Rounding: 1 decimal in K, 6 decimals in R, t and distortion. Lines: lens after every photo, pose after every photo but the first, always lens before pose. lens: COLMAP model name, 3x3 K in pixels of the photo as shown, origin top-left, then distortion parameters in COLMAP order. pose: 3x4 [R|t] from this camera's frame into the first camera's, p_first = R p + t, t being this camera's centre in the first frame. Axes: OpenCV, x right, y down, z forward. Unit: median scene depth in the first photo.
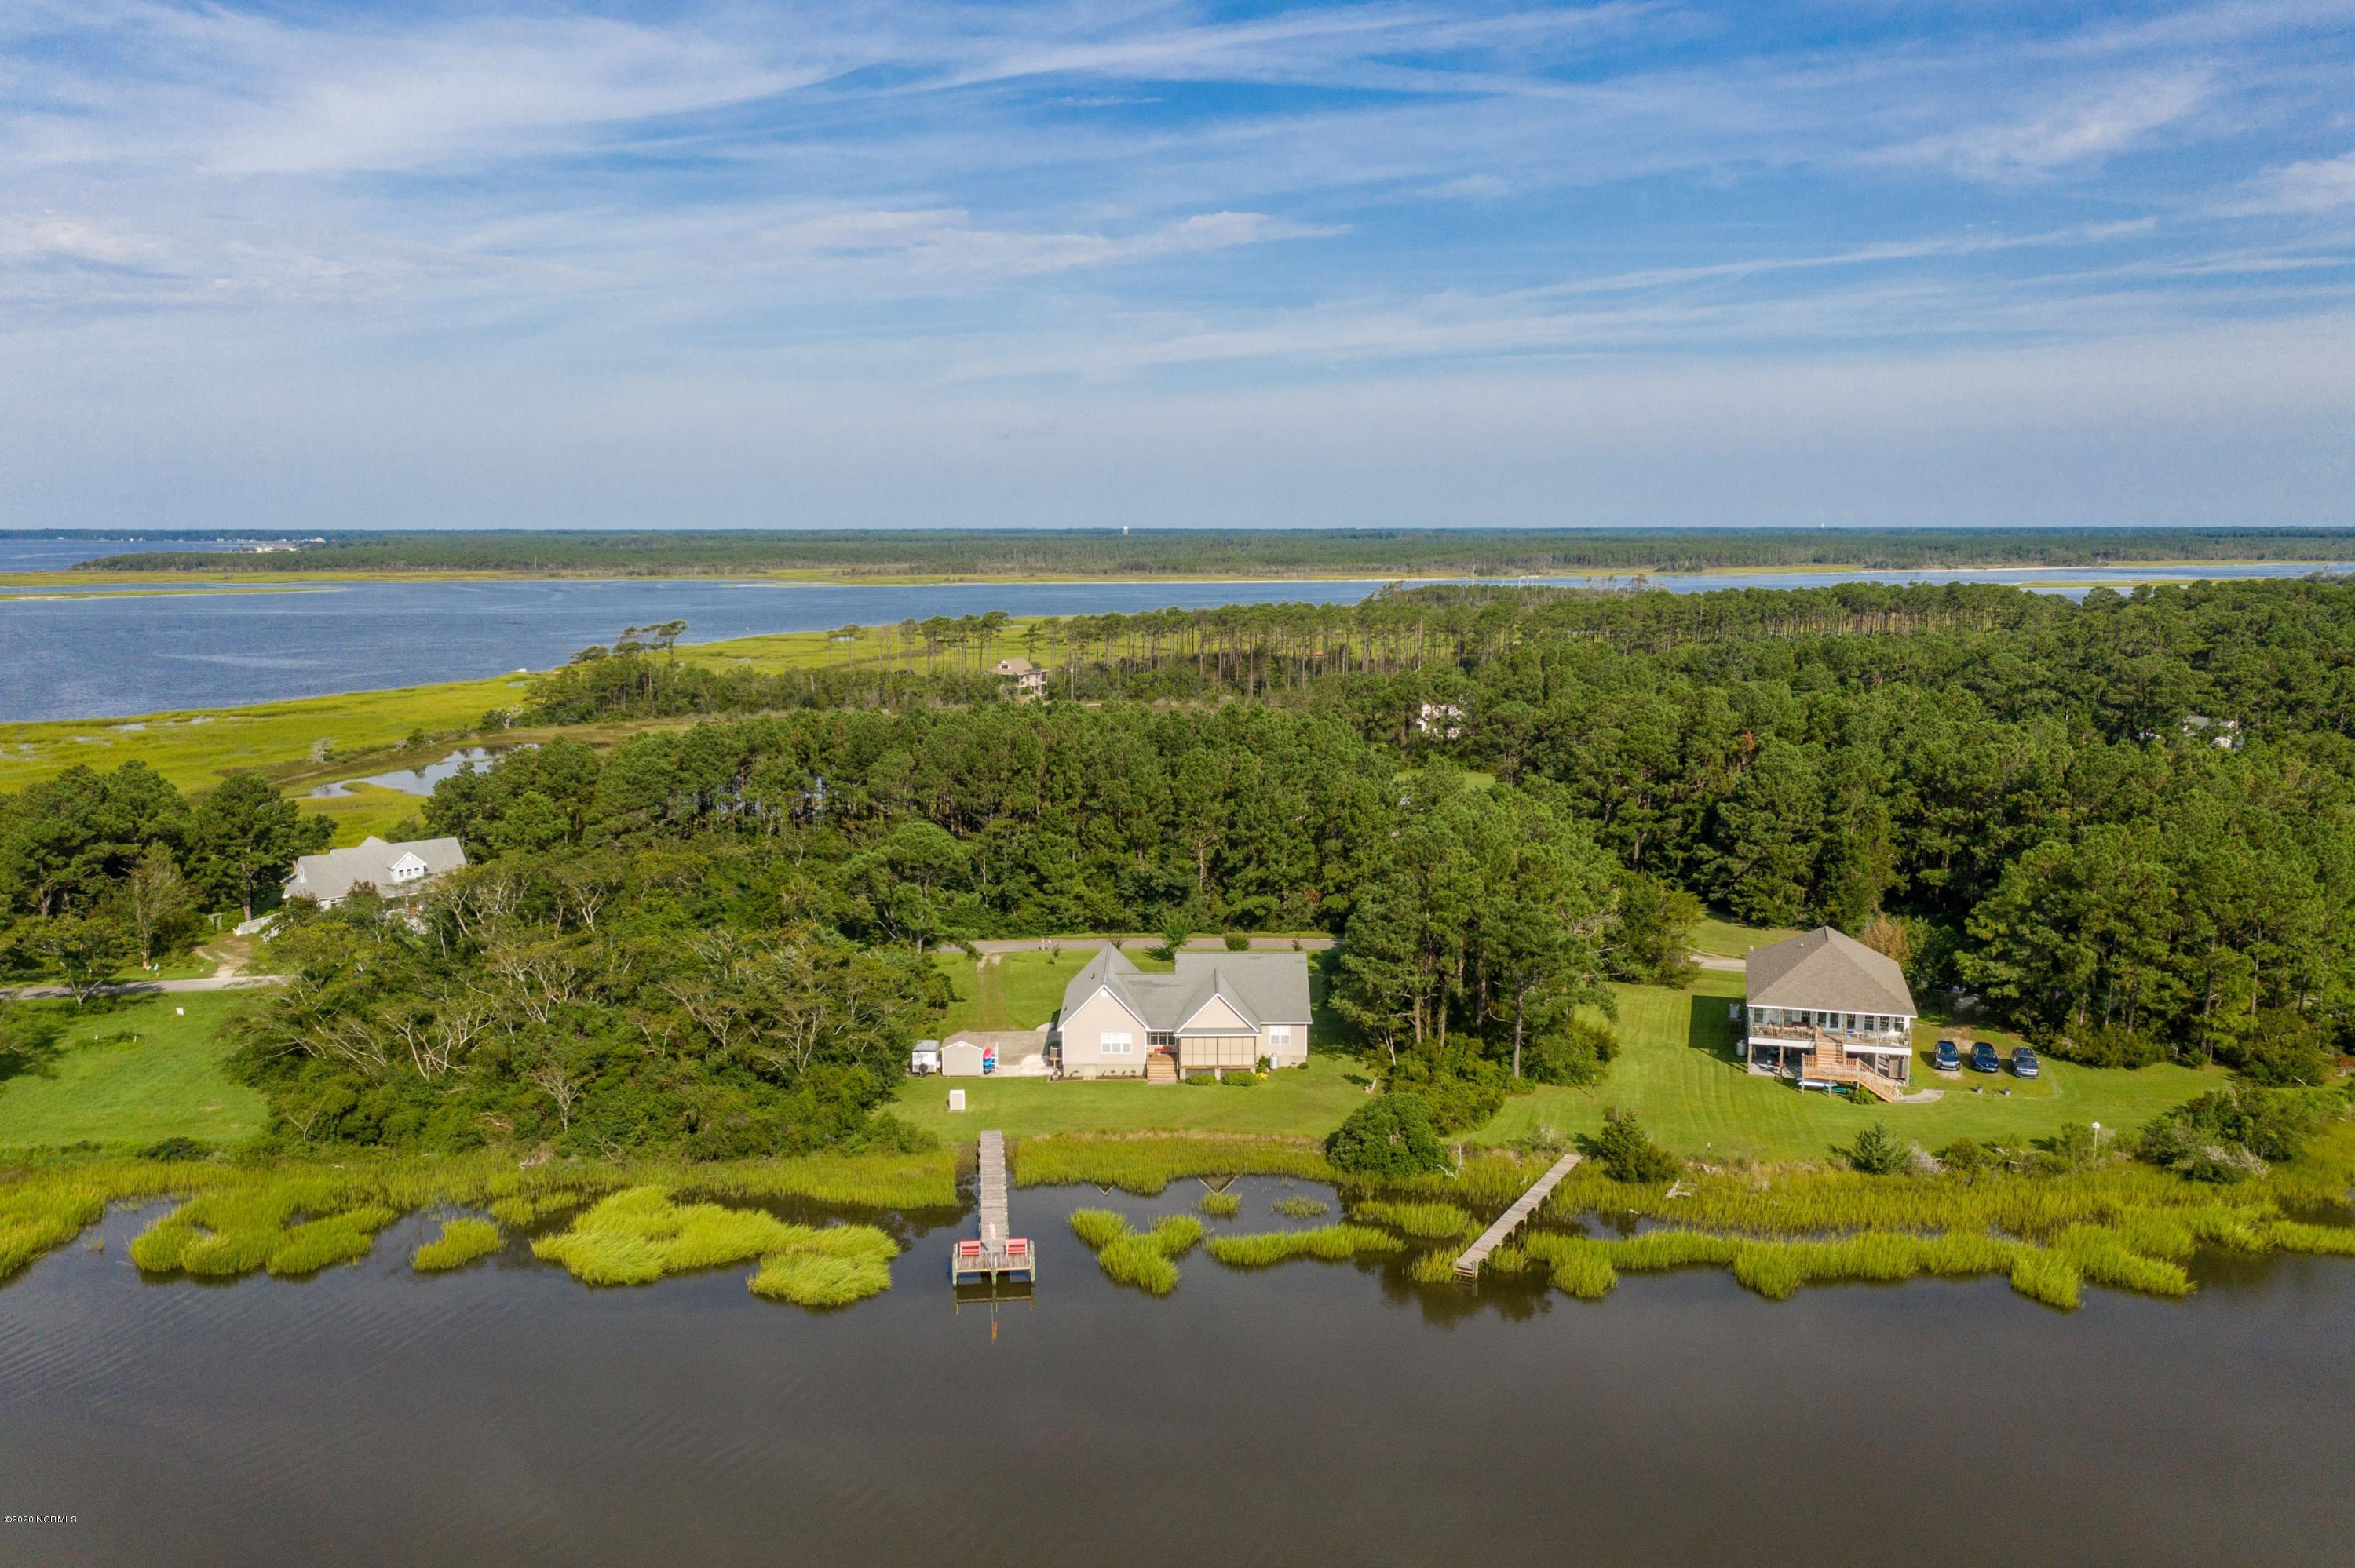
lens RADIAL K [[1861.5, 0, 1173.2], [0, 1861.5, 790.7], [0, 0, 1]] dist [-0.001762, 0.013682]
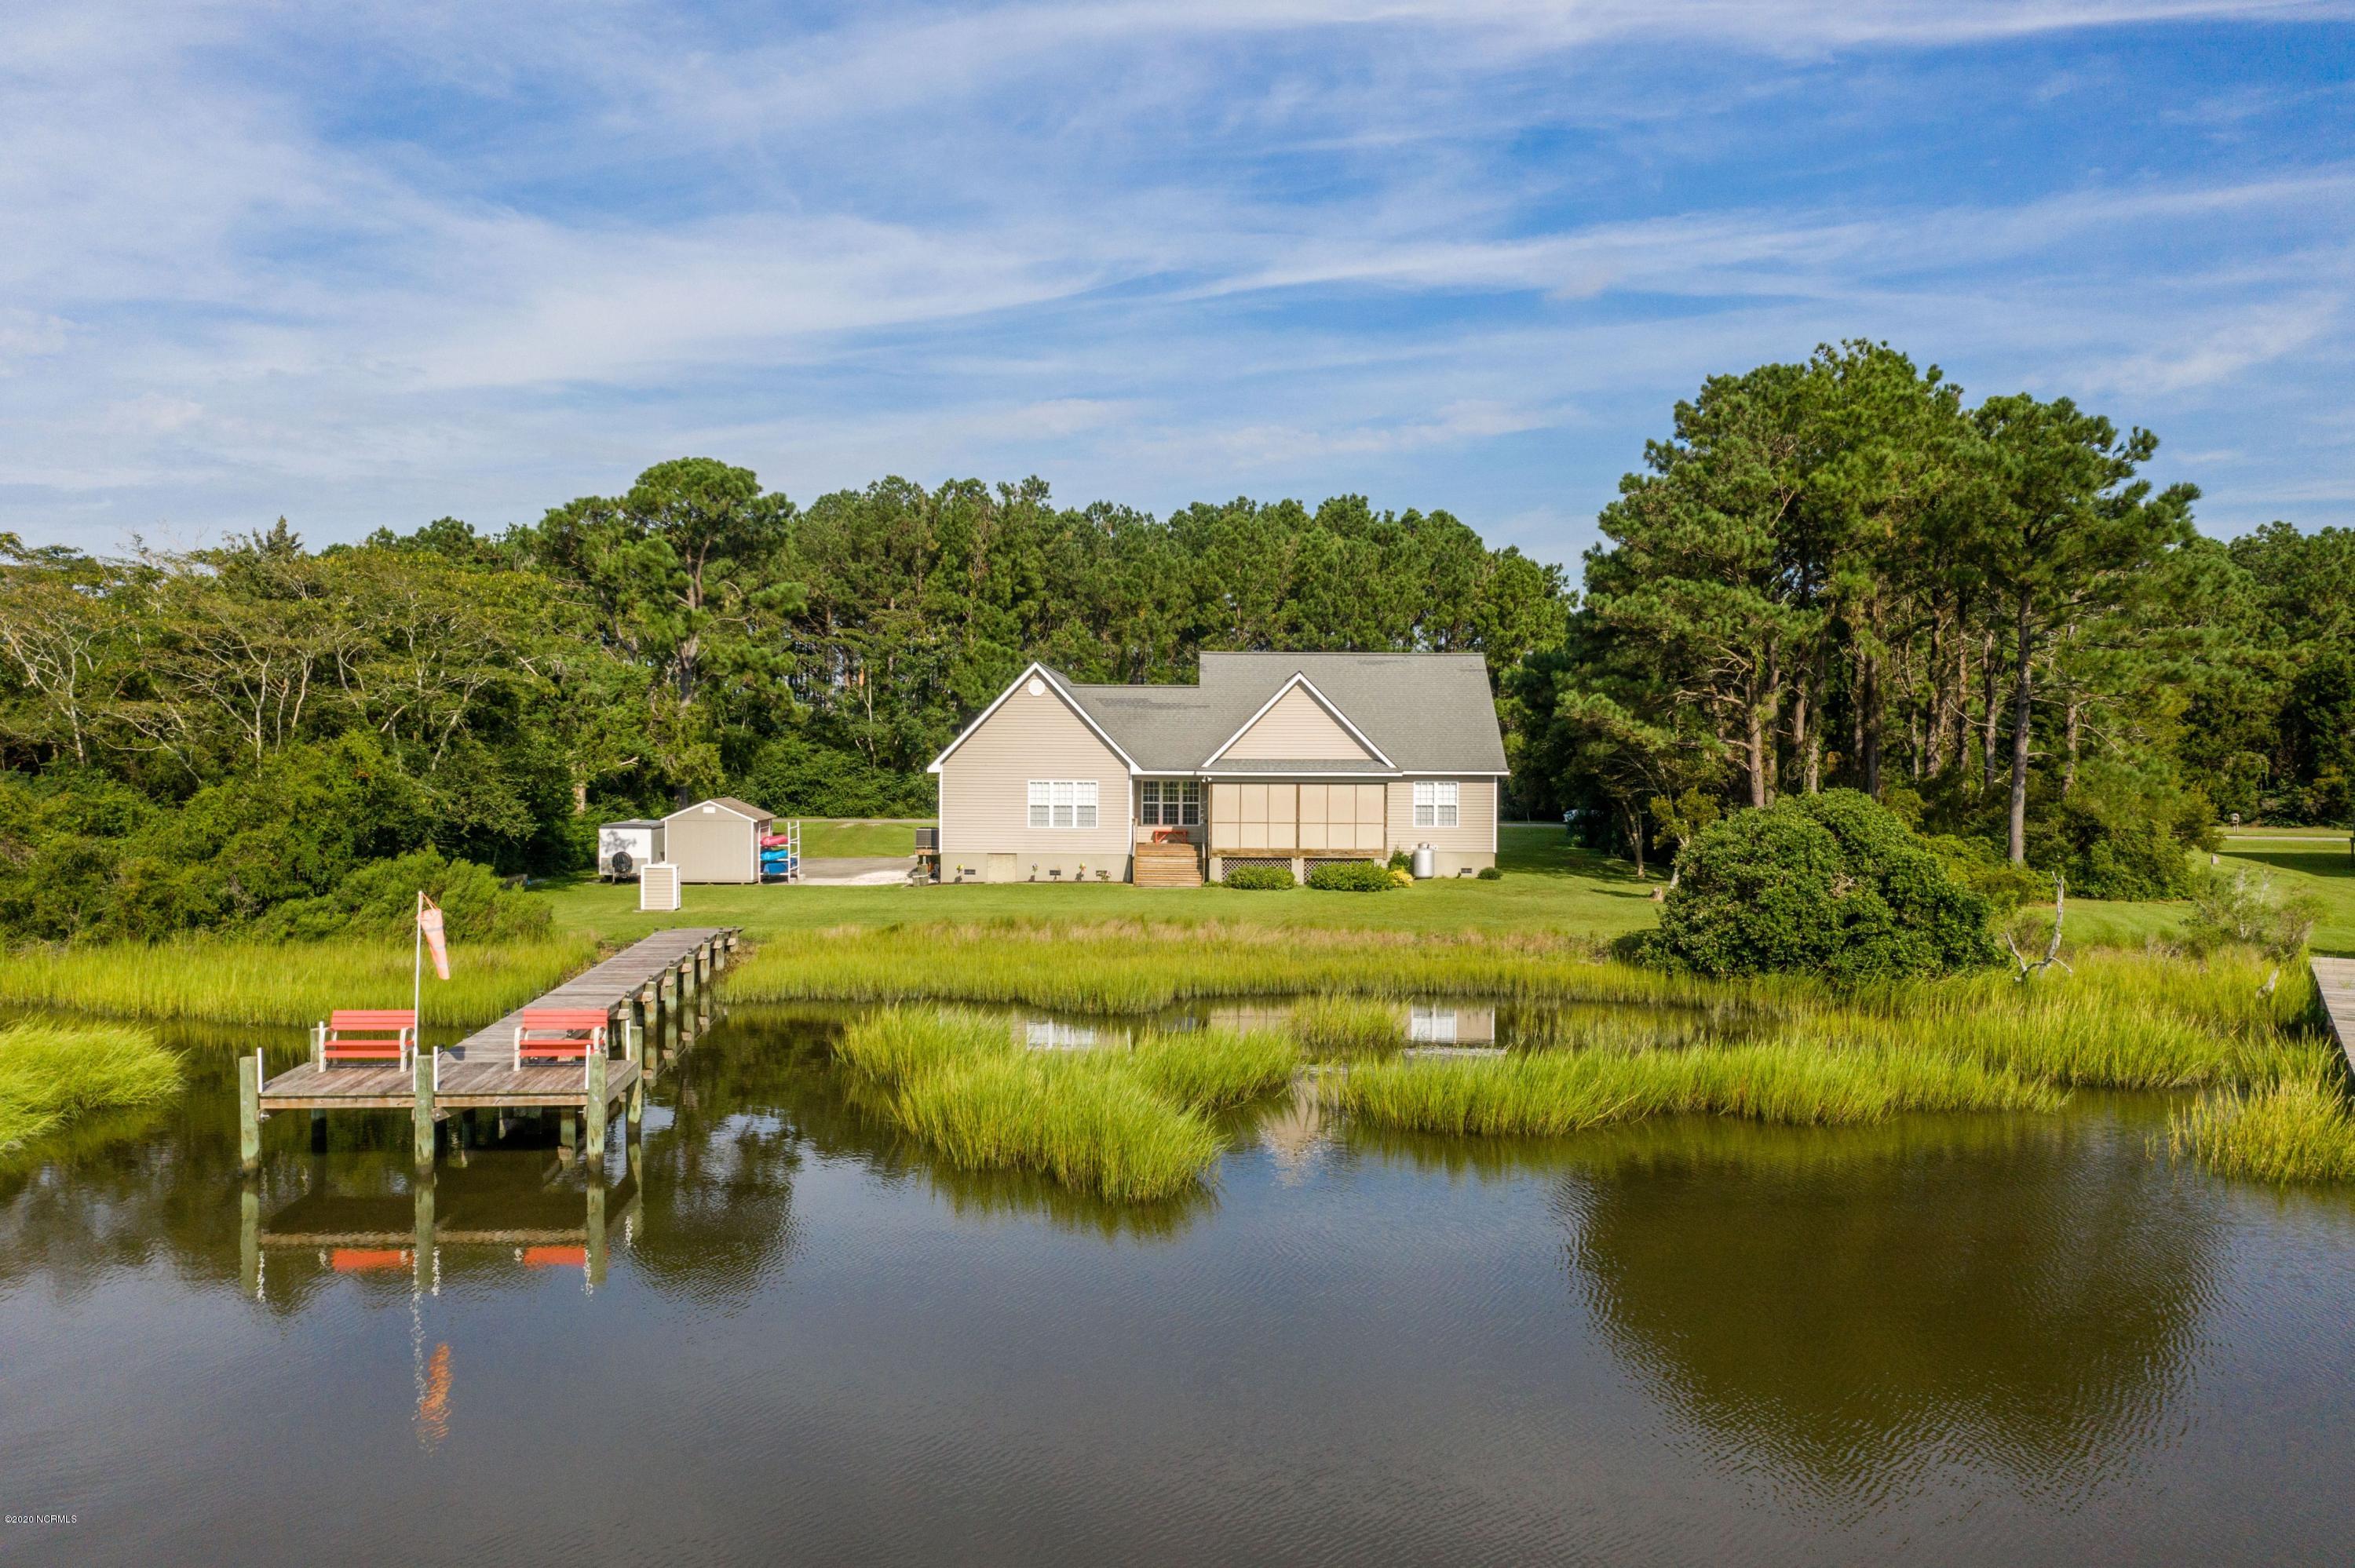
lens RADIAL K [[1861.5, 0, 1172.3], [0, 1861.5, 781.1], [0, 0, 1]] dist [-0.001762, 0.013682]
pose [[0.999917, 0.007223, -0.010685, -0.000567], [-0.008421, 0.993131, -0.116702, 0.178134], [0.009769, 0.116782, 0.993110, 0.559871]]
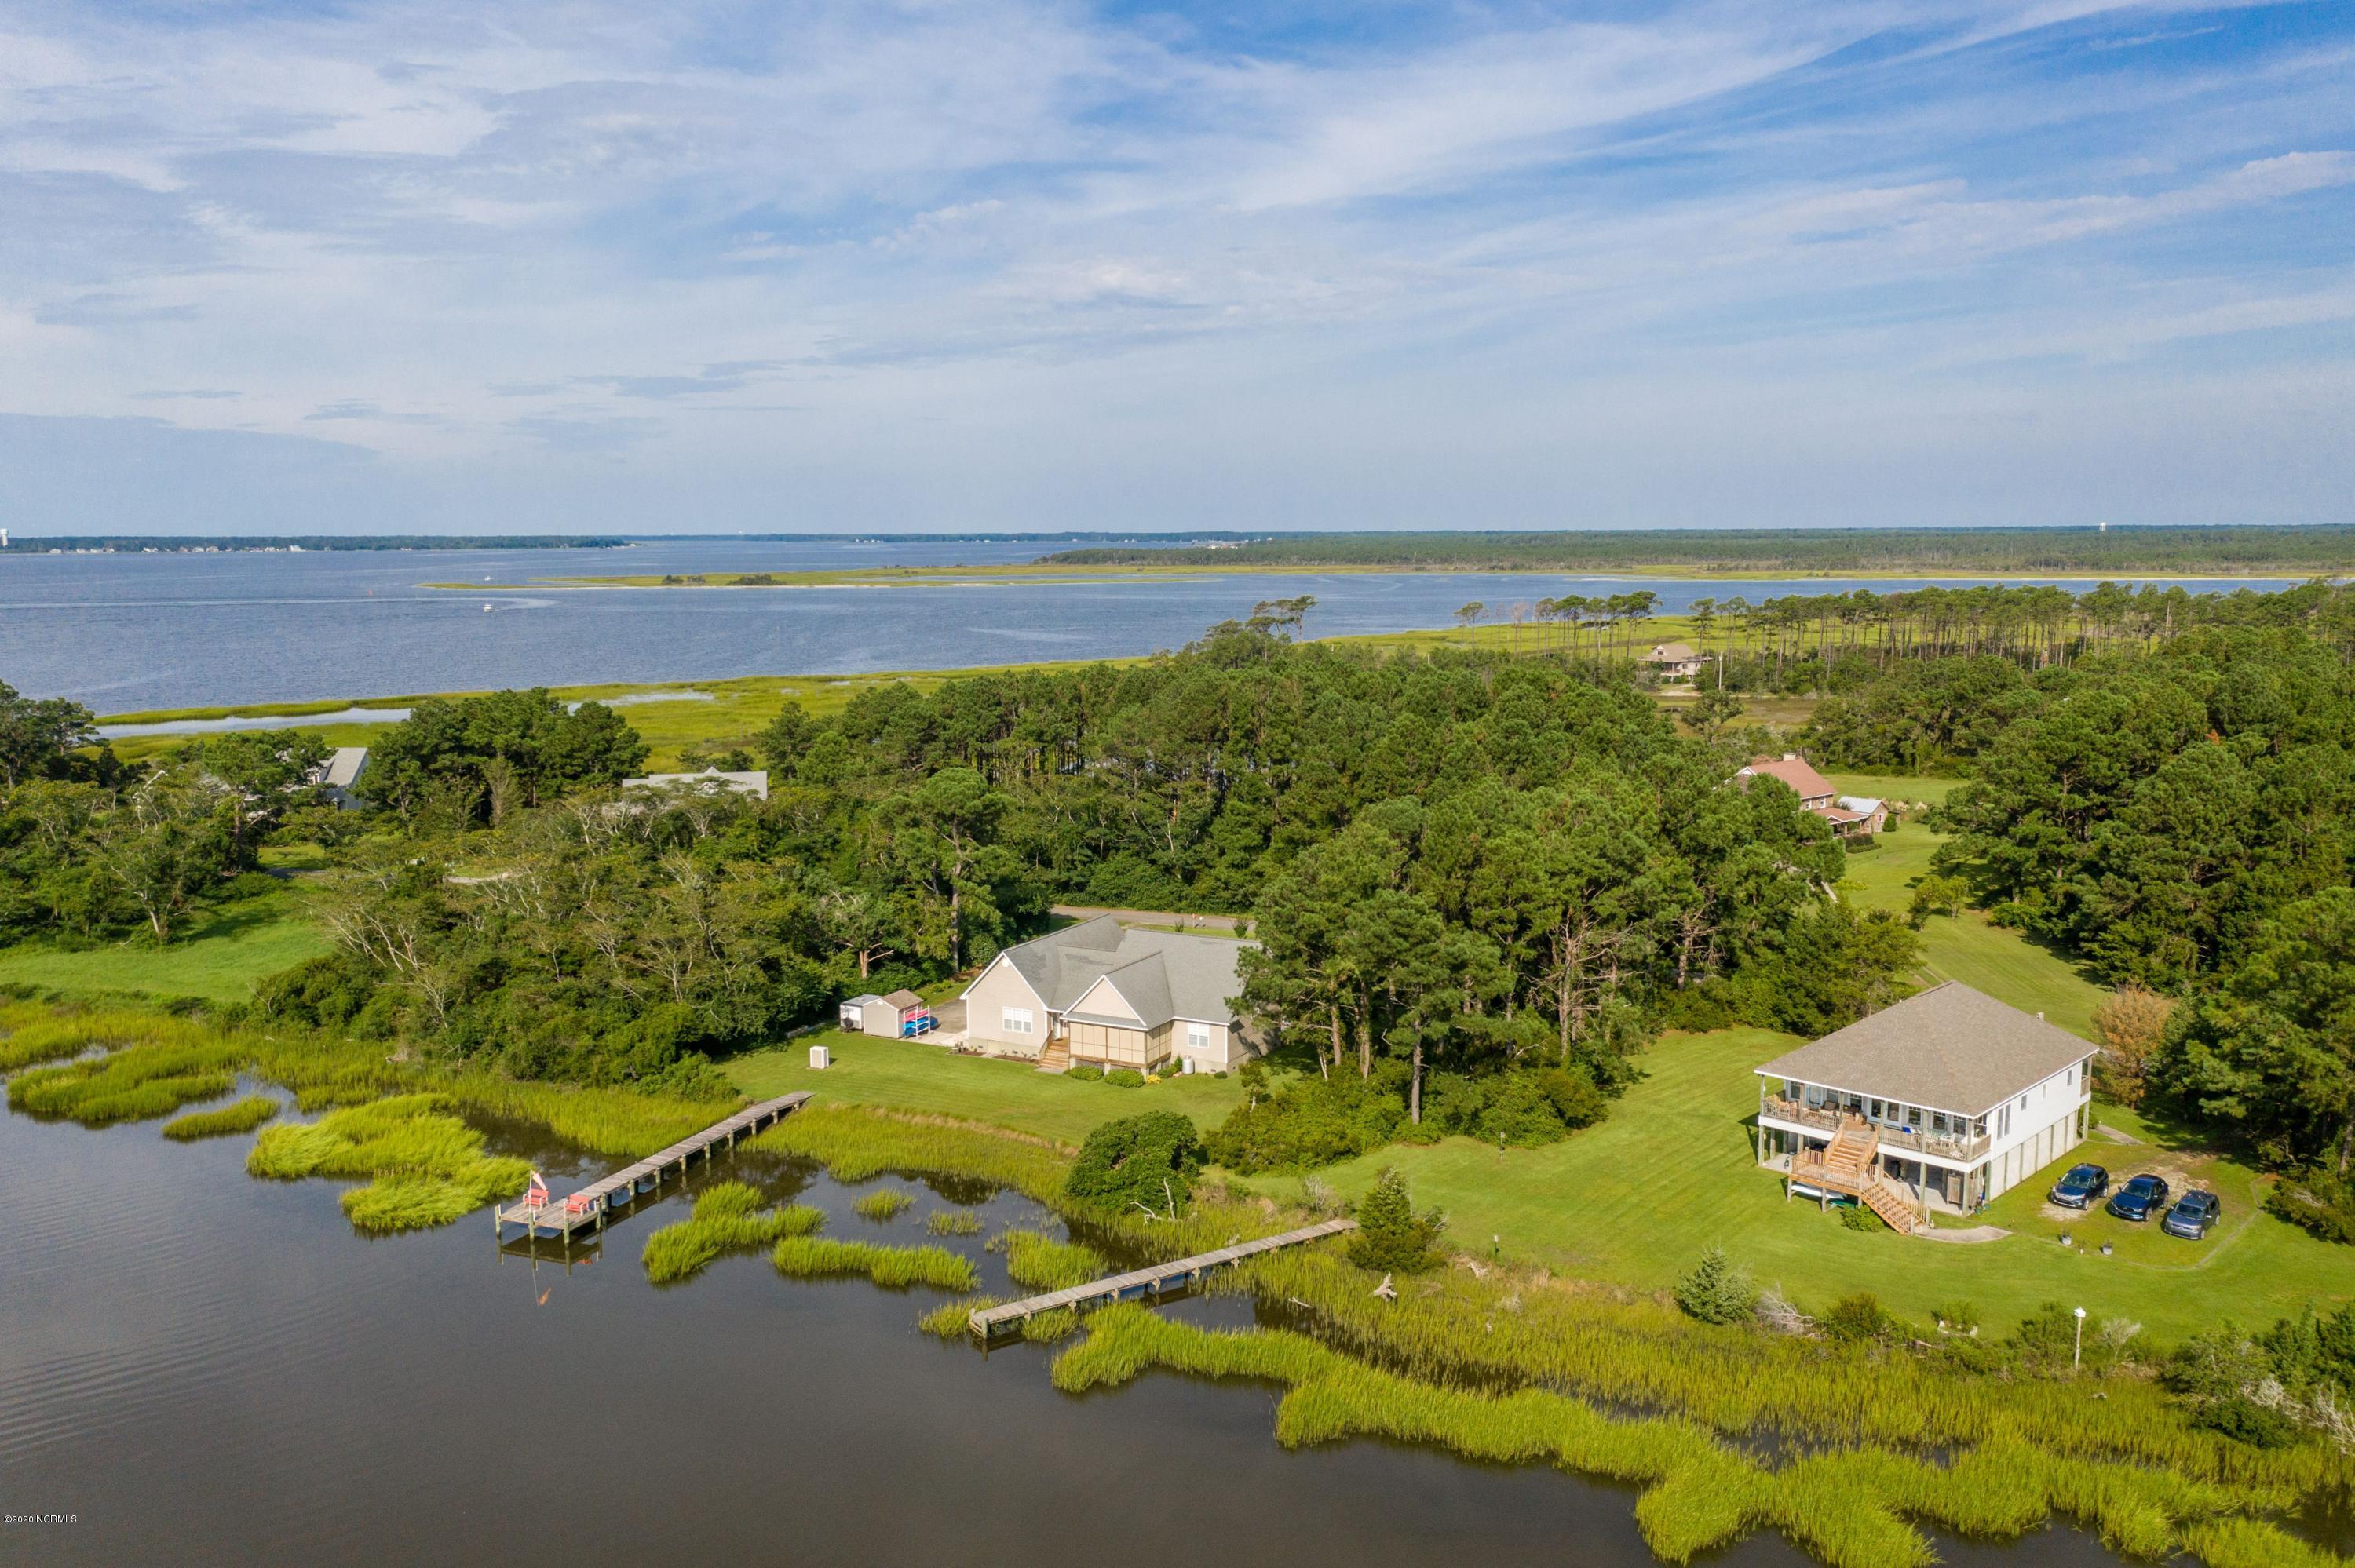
lens RADIAL K [[1861.5, 0, 1157.6], [0, 1861.5, 782.6], [0, 0, 1]] dist [-0.001762, 0.013682]
pose [[0.880523, 0.058605, -0.470367, 0.432639], [-0.060696, 0.998099, 0.010733, 0.008850], [0.470102, 0.019098, 0.882405, 0.242695]]
